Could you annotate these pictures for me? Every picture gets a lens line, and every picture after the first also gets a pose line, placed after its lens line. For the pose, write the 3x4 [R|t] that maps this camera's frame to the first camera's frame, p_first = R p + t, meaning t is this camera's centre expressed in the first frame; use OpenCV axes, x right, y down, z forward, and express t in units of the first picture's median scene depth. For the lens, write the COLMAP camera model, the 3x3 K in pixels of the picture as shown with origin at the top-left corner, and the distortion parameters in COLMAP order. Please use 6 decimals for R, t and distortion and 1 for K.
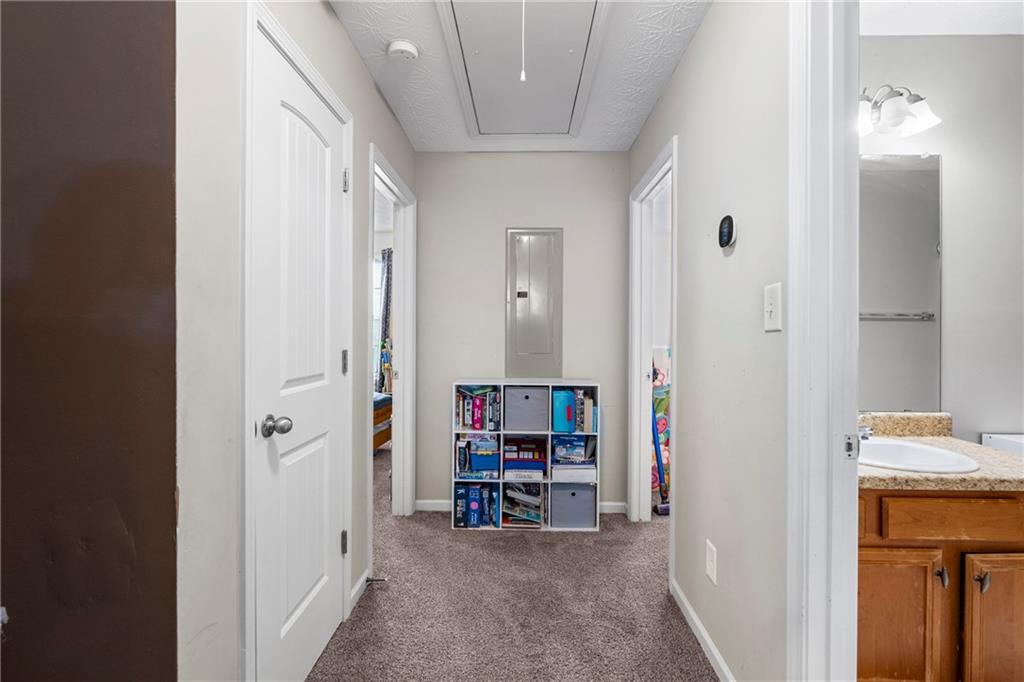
lens RADIAL K [[452.5, 0, 512.6], [0, 452.5, 335.2], [0, 0, 1]] dist [-0.010647, -0.001205]
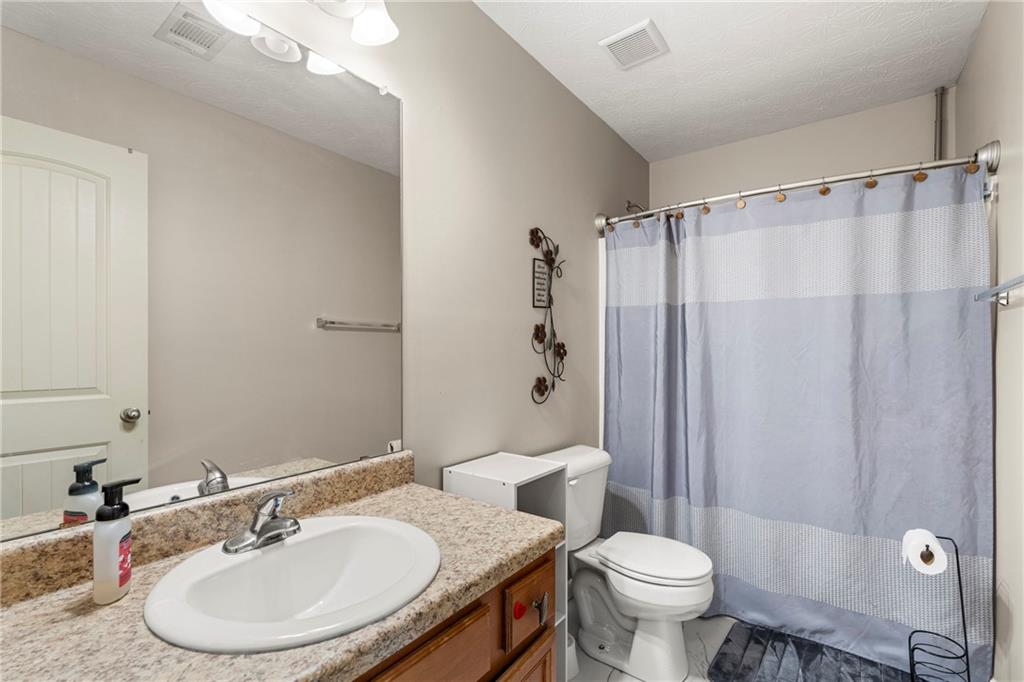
lens RADIAL K [[452.5, 0, 510.5], [0, 452.5, 343.4], [0, 0, 1]] dist [-0.010647, -0.001205]
pose [[0.575119, -0.001259, 0.818069, 0.457414], [0.006486, 0.999974, -0.003020, -0.000754], [-0.818044, 0.007043, 0.575113, 0.432188]]
